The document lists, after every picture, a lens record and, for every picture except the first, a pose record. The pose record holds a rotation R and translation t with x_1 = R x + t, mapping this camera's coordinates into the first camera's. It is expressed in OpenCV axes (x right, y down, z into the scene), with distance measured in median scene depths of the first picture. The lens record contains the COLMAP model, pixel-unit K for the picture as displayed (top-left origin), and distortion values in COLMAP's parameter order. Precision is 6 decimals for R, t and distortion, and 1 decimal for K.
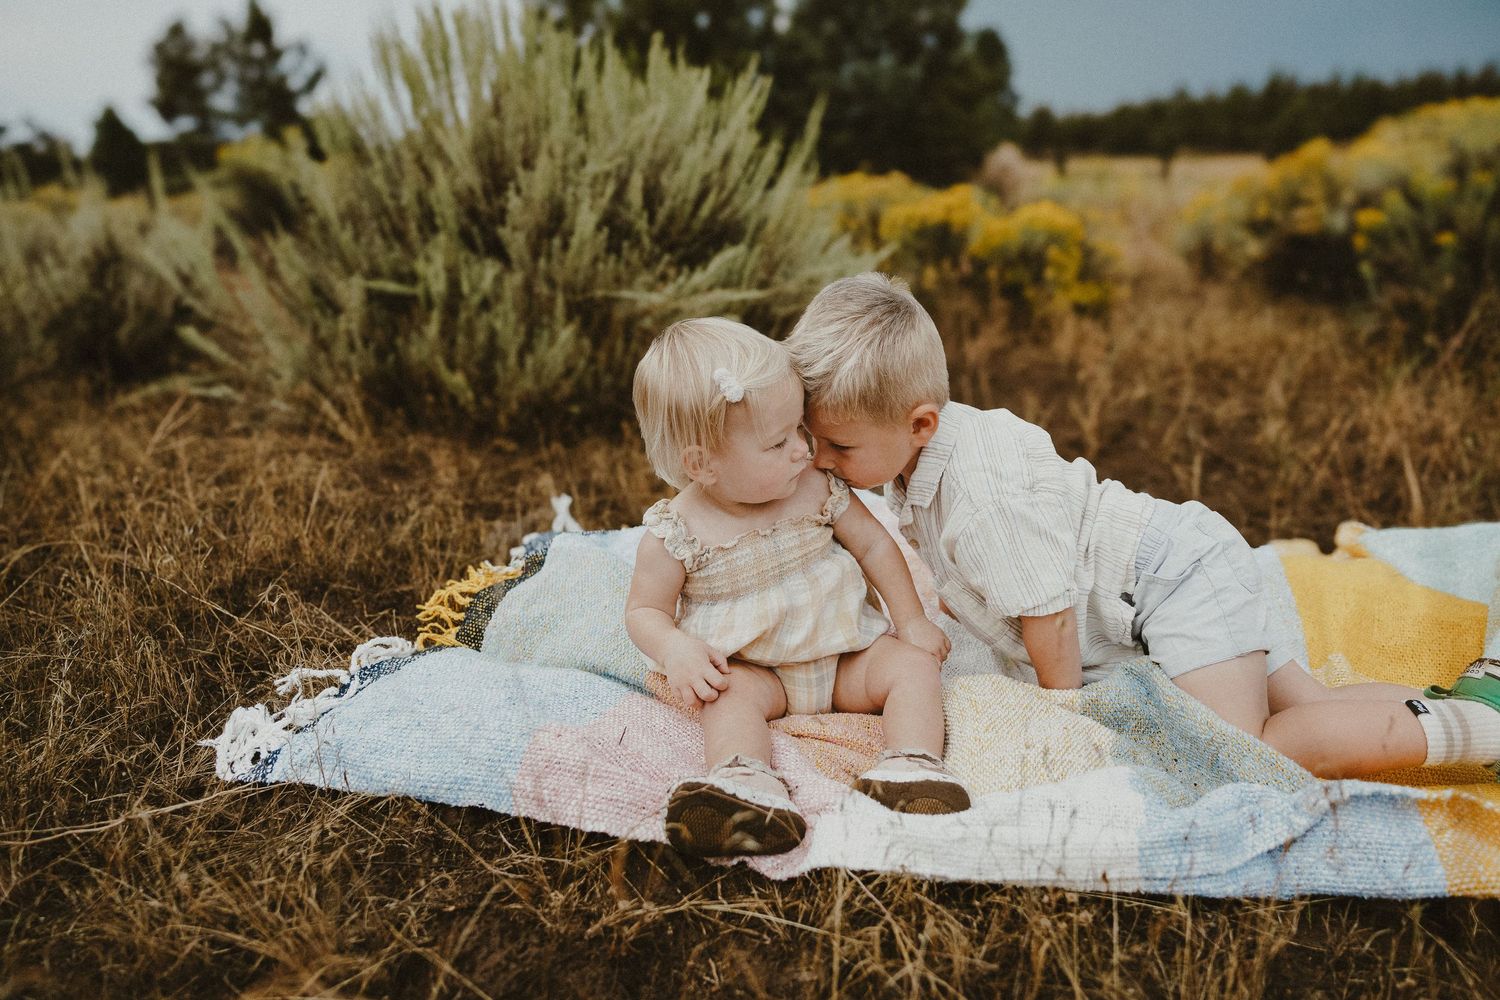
lens RADIAL K [[995.5, 0, 745.5], [0, 995.5, 509.4], [0, 0, 1]] dist [-0.000781, 0.006452]
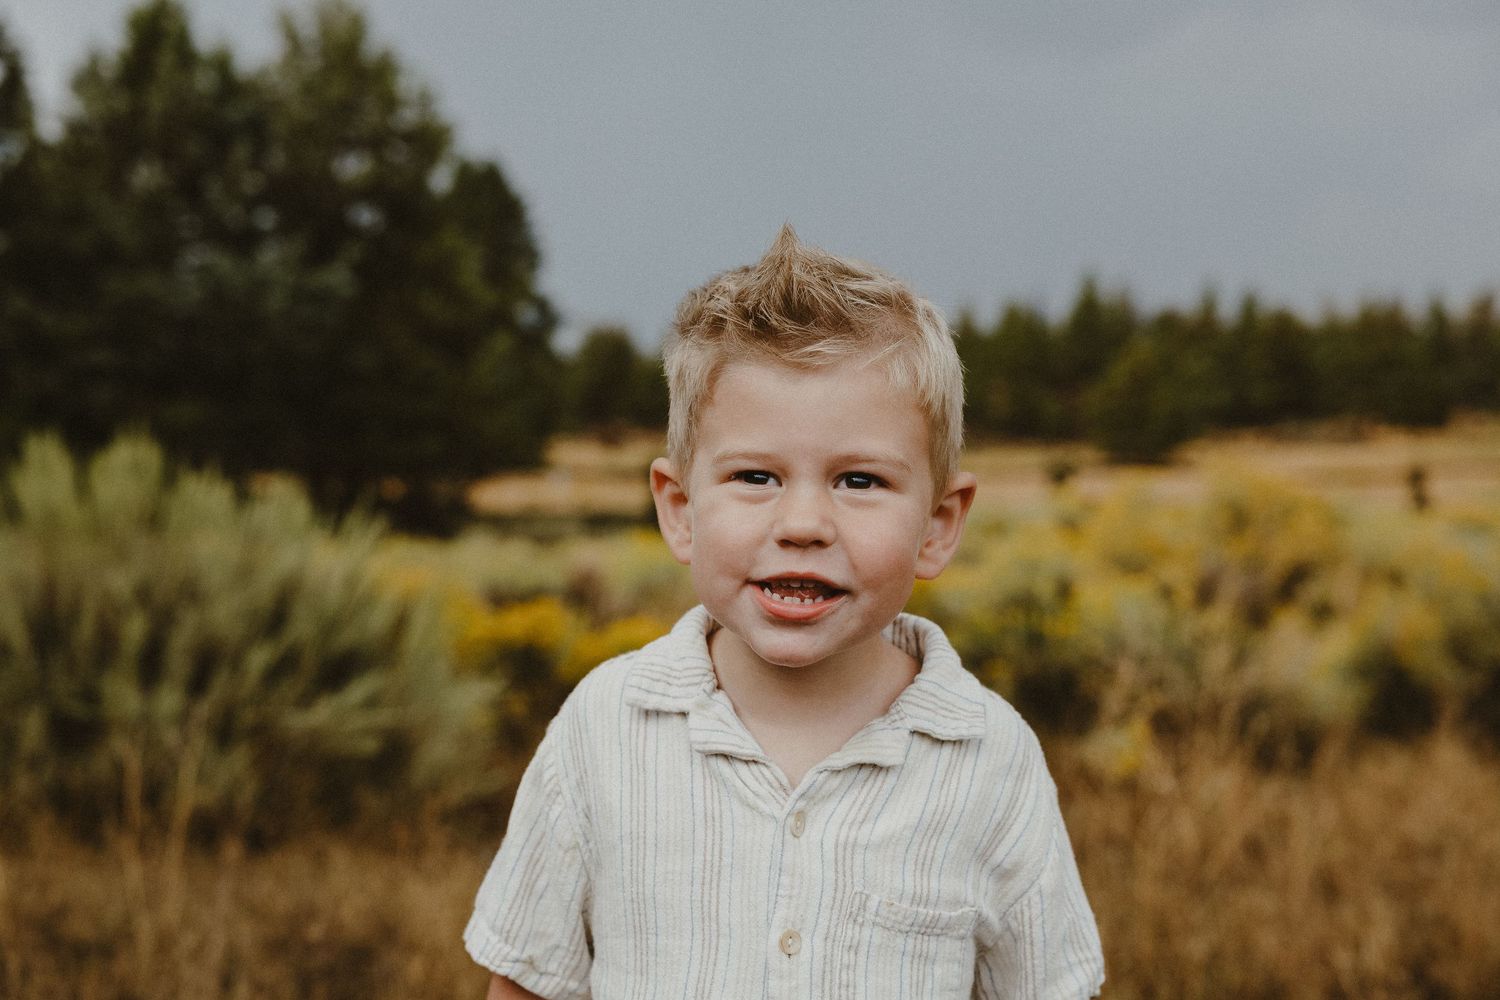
lens RADIAL K [[2650.2, 0, 743.1], [0, 2650.2, 502.2], [0, 0, 1]] dist [0.058527, 0.101221]
pose [[0.948113, 0.022193, 0.317158, -0.528240], [0.076273, 0.952551, -0.294666, 0.421750], [-0.308648, 0.303568, 0.901434, -1.716052]]
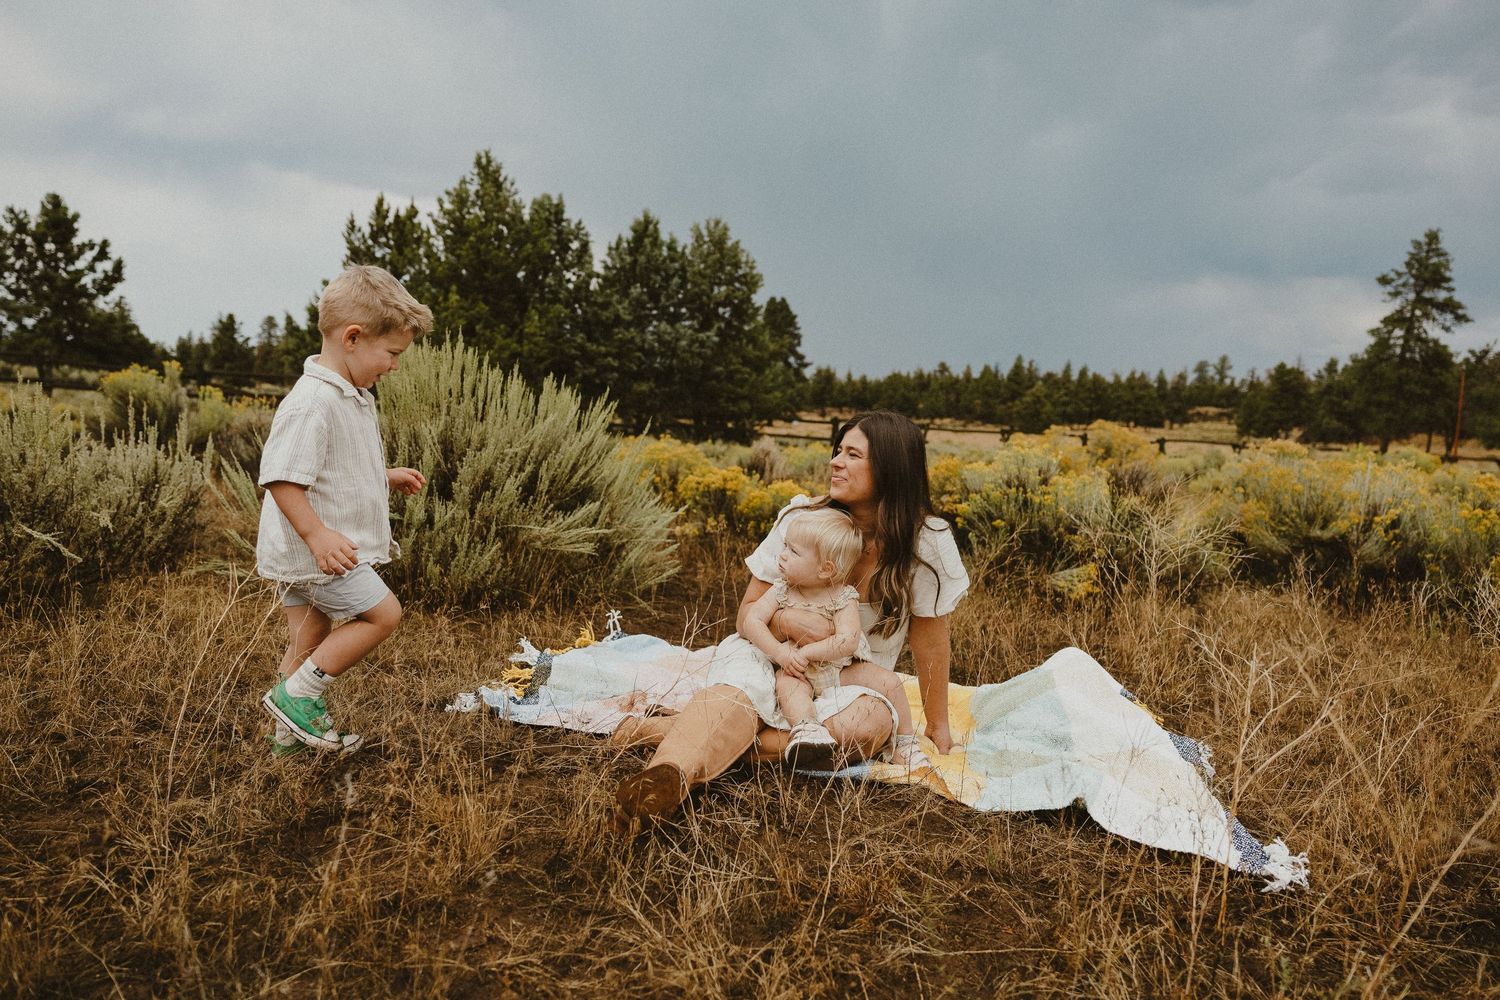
lens RADIAL K [[1011.8, 0, 750.0], [0, 1011.8, 500.0], [0, 0, 1]] dist [-0.000062, 0.004058]
pose [[0.976741, 0.066627, 0.203810, -0.097443], [-0.016467, 0.971000, -0.238510, 0.128207], [-0.213790, 0.229607, 0.949513, -0.646185]]
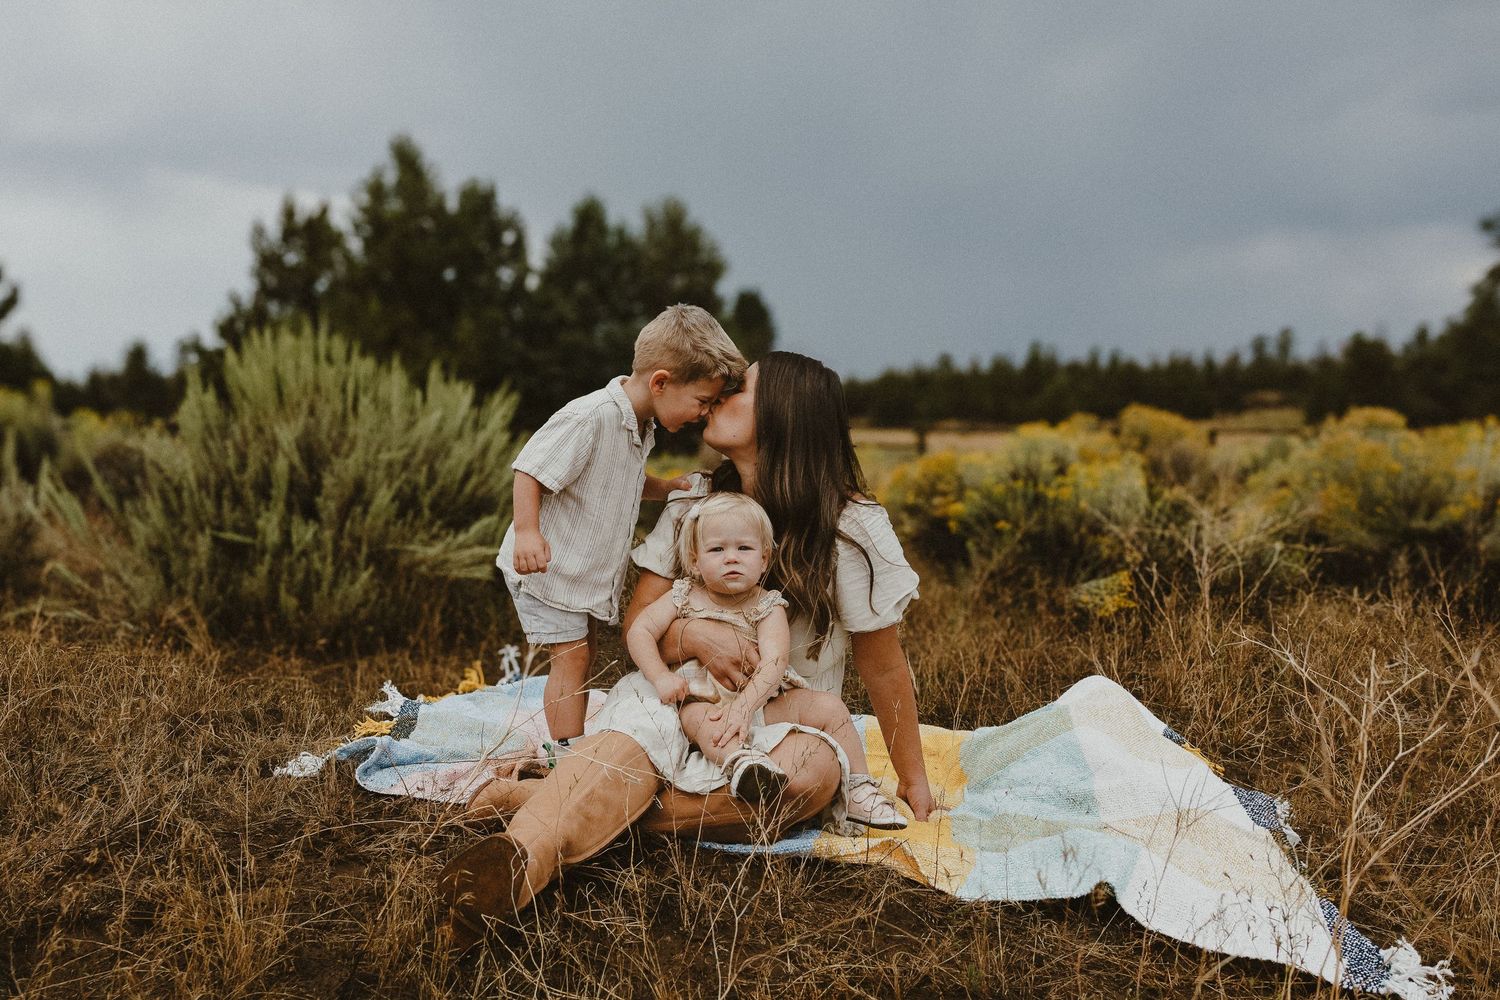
lens RADIAL K [[1154.0, 0, 634.6], [0, 1154.0, 565.6], [0, 0, 1]] dist [-0.001347, -0.004630]
pose [[0.991493, 0.025502, 0.127634, -0.014130], [0.001194, 0.978794, -0.204845, 0.120543], [-0.130152, 0.203255, 0.970437, -0.519550]]
